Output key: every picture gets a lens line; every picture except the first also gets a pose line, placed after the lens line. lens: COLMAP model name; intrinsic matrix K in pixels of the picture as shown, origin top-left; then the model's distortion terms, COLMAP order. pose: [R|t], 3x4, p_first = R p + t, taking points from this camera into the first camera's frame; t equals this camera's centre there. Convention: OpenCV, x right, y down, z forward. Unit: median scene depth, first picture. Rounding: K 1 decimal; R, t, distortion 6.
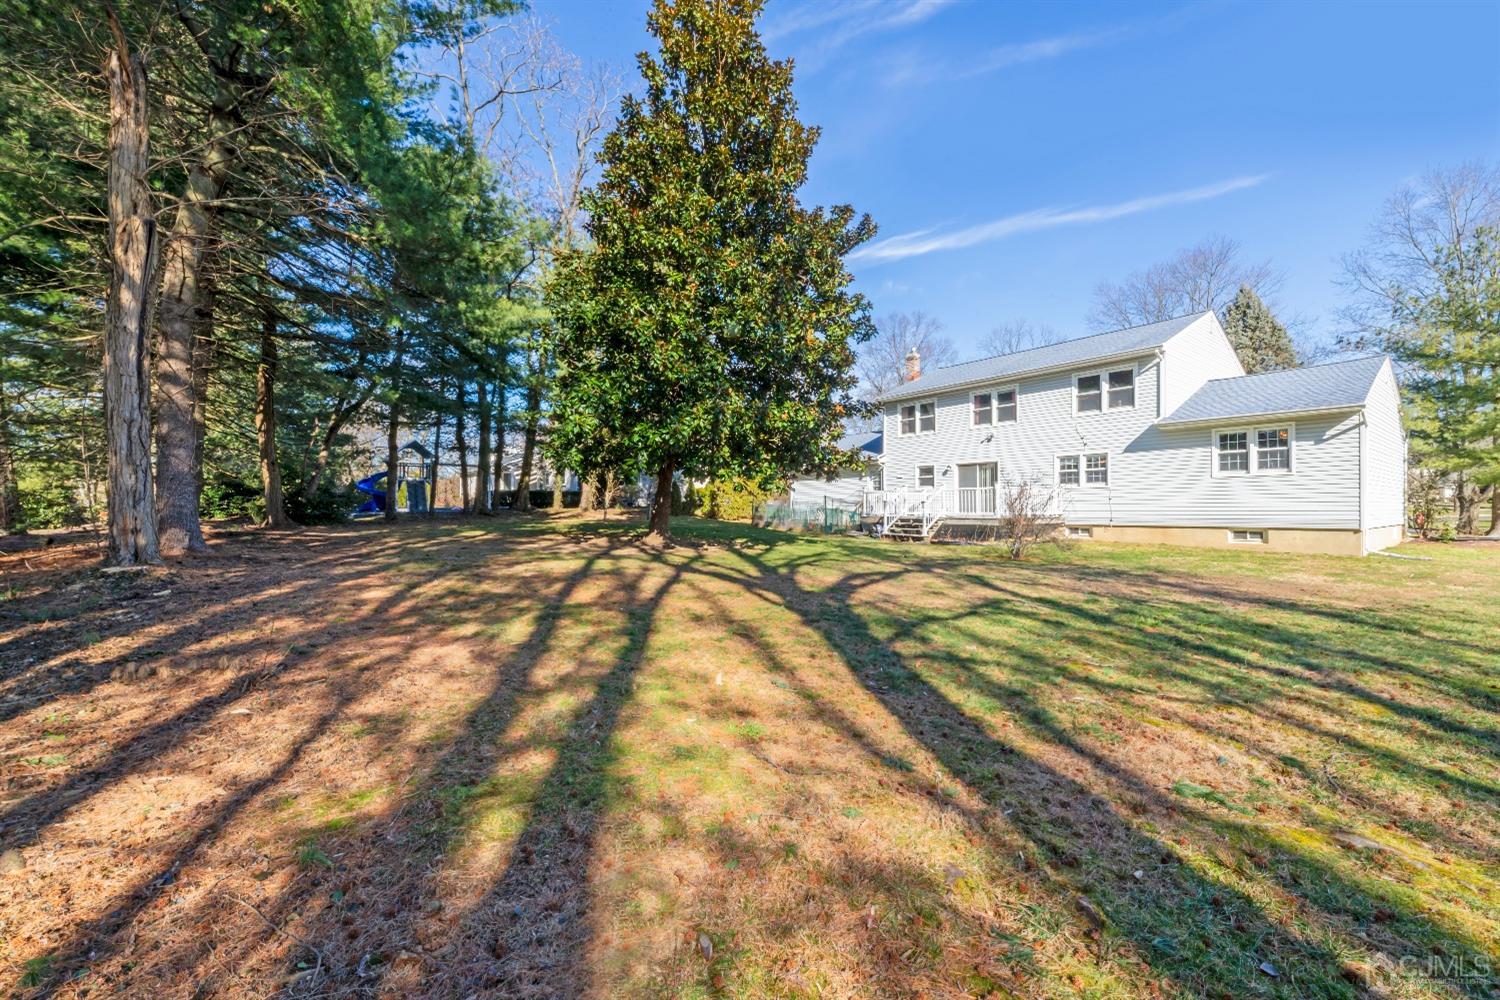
lens RADIAL K [[592.9, 0, 740.8], [0, 592.9, 518.0], [0, 0, 1]] dist [0.001333, 0.000028]
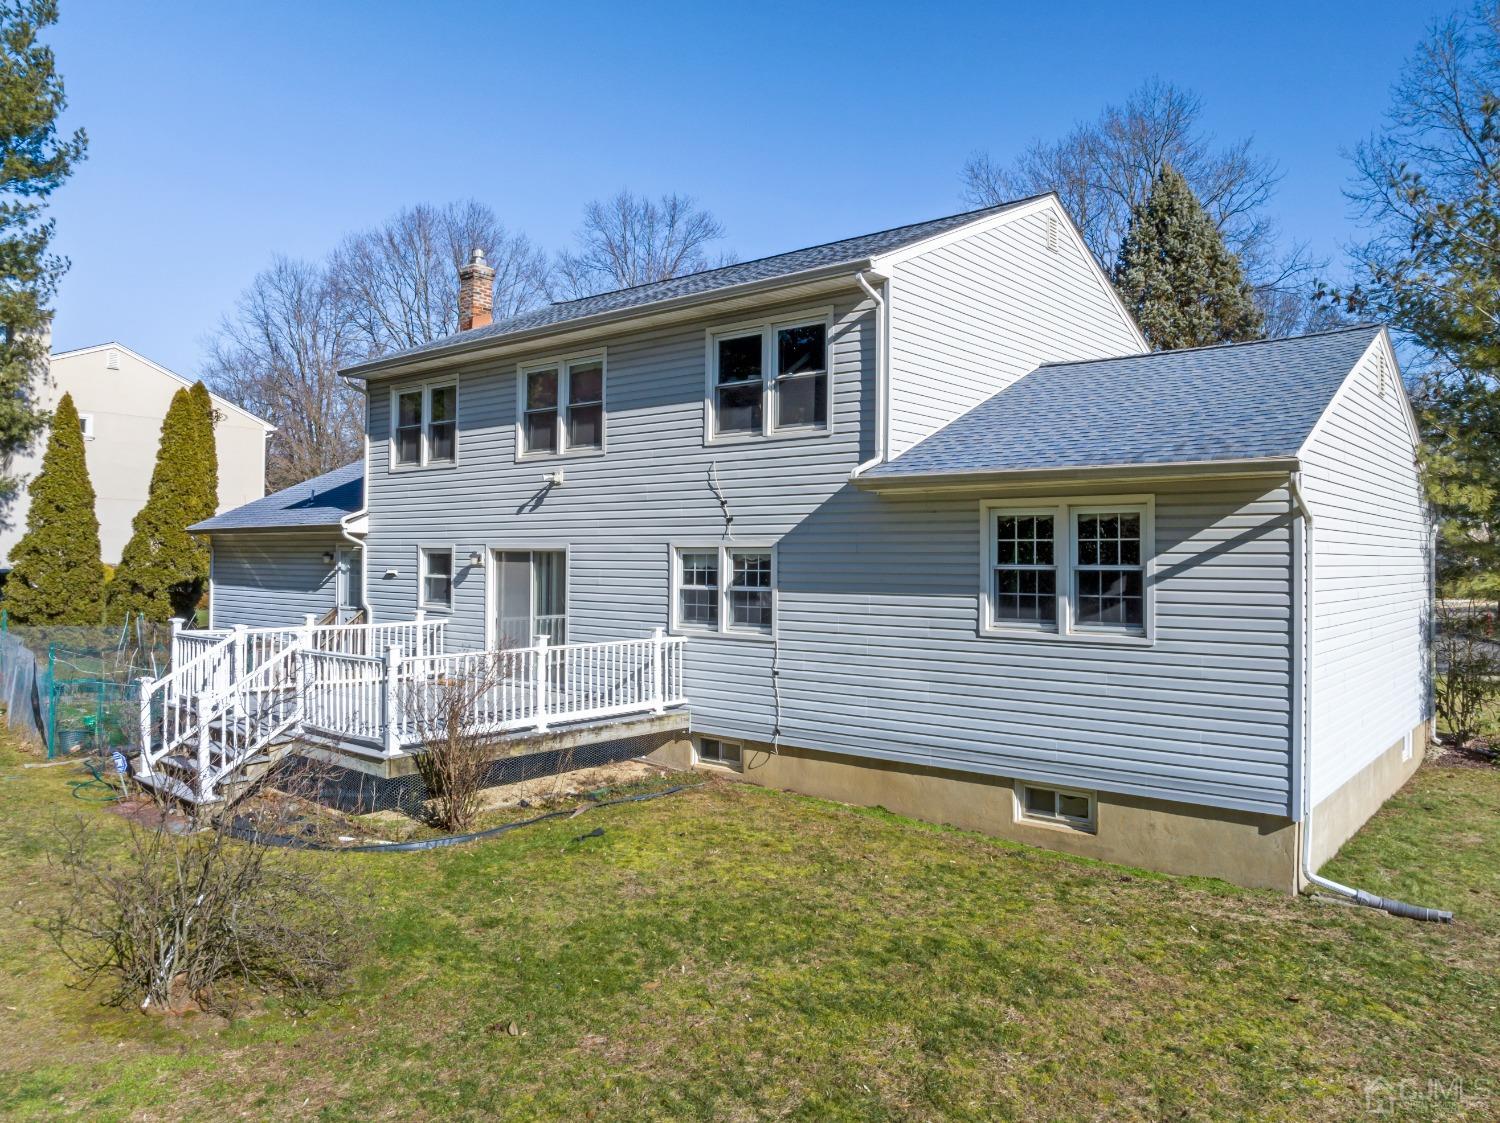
lens RADIAL K [[1060.3, 0, 750.0], [0, 1060.3, 561.5], [0, 0, 1]] dist [-0.008350, -0.002648]
pose [[0.972644, 0.005460, 0.232236, 0.444006], [-0.002946, 0.999933, -0.011173, -0.092243], [-0.232282, 0.010183, 0.972595, 0.354093]]
